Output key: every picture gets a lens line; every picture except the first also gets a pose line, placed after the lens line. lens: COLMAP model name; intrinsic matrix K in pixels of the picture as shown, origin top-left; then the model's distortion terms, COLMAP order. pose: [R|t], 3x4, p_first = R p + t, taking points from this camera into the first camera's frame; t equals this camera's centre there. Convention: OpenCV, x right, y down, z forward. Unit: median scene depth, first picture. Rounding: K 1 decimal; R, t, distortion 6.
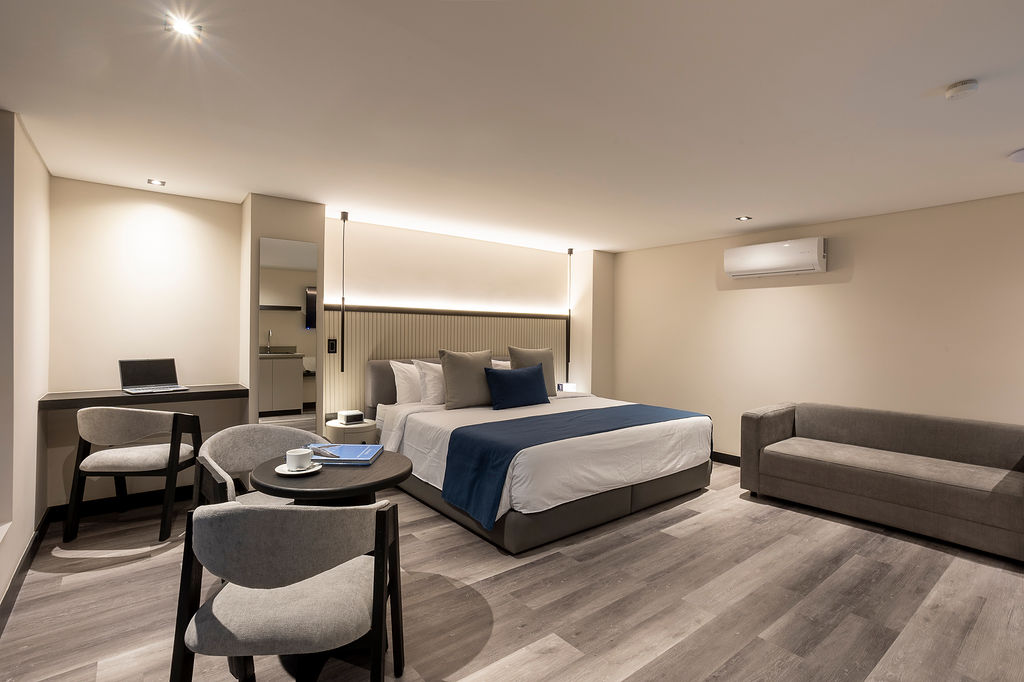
lens RADIAL K [[494.6, 0, 512.9], [0, 494.6, 333.4], [0, 0, 1]] dist [-0.048141, 0.031315]
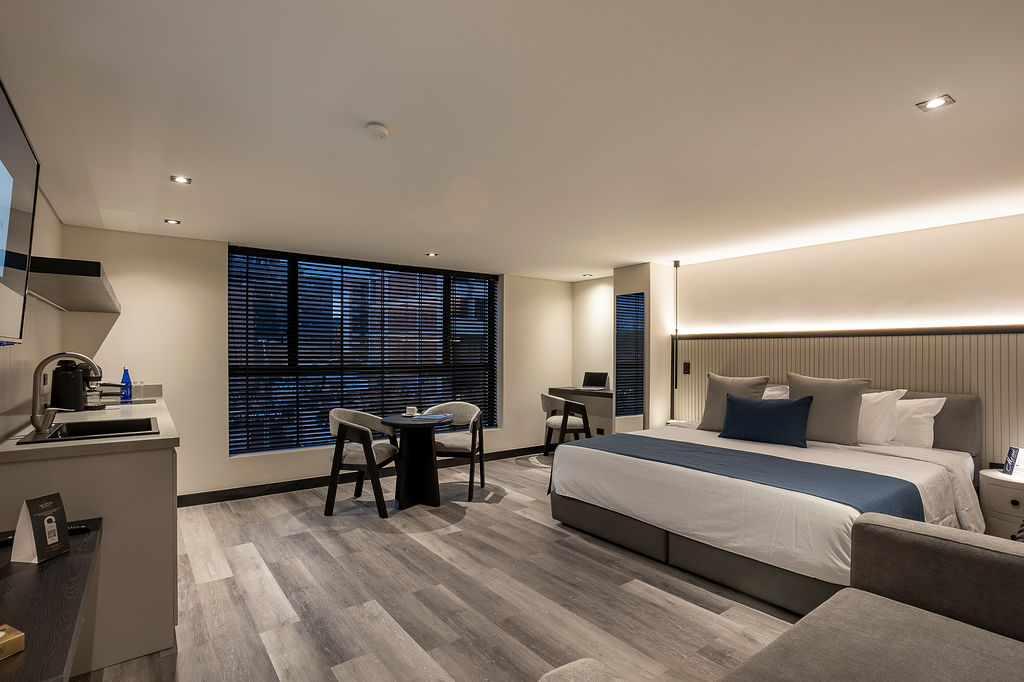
lens RADIAL K [[507.1, 0, 519.5], [0, 507.1, 354.9], [0, 0, 1]] dist [-0.052557, 0.035152]
pose [[-0.020229, -0.007841, -0.999765, 1.205439], [-0.003626, 0.999963, -0.007769, 0.005012], [0.999789, 0.003468, -0.020257, 0.798181]]
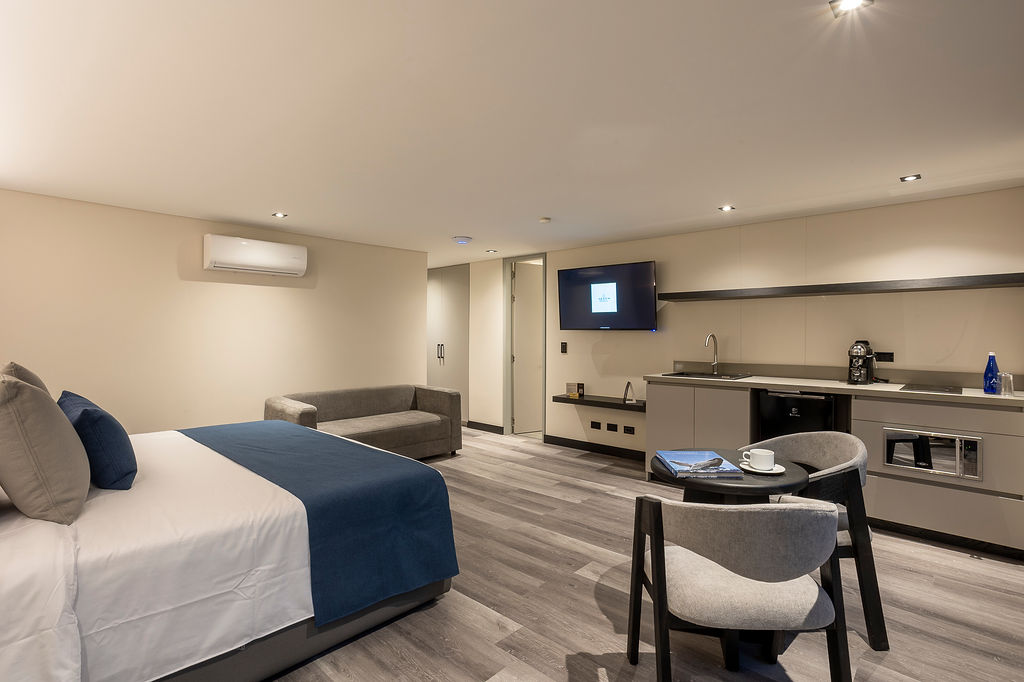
lens RADIAL K [[494.6, 0, 512.9], [0, 494.6, 333.4], [0, 0, 1]] dist [-0.048141, 0.031315]
pose [[-0.148327, -0.011627, 0.988870, -0.738131], [-0.005250, 0.999926, 0.010970, -0.012931], [-0.988924, -0.003565, -0.148377, 0.871051]]
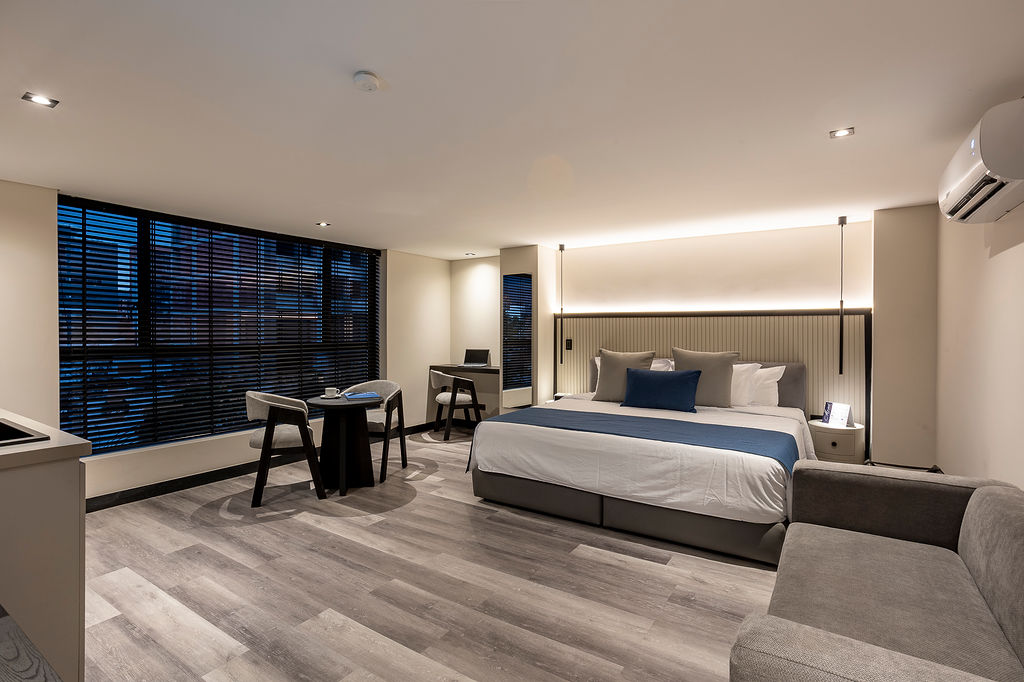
lens RADIAL K [[494.6, 0, 512.9], [0, 494.6, 333.4], [0, 0, 1]] dist [-0.048141, 0.031315]
pose [[0.308547, -0.006574, -0.951186, 1.147125], [0.001495, 0.999978, -0.006426, 0.005212], [0.951208, 0.000561, 0.308550, 0.580062]]
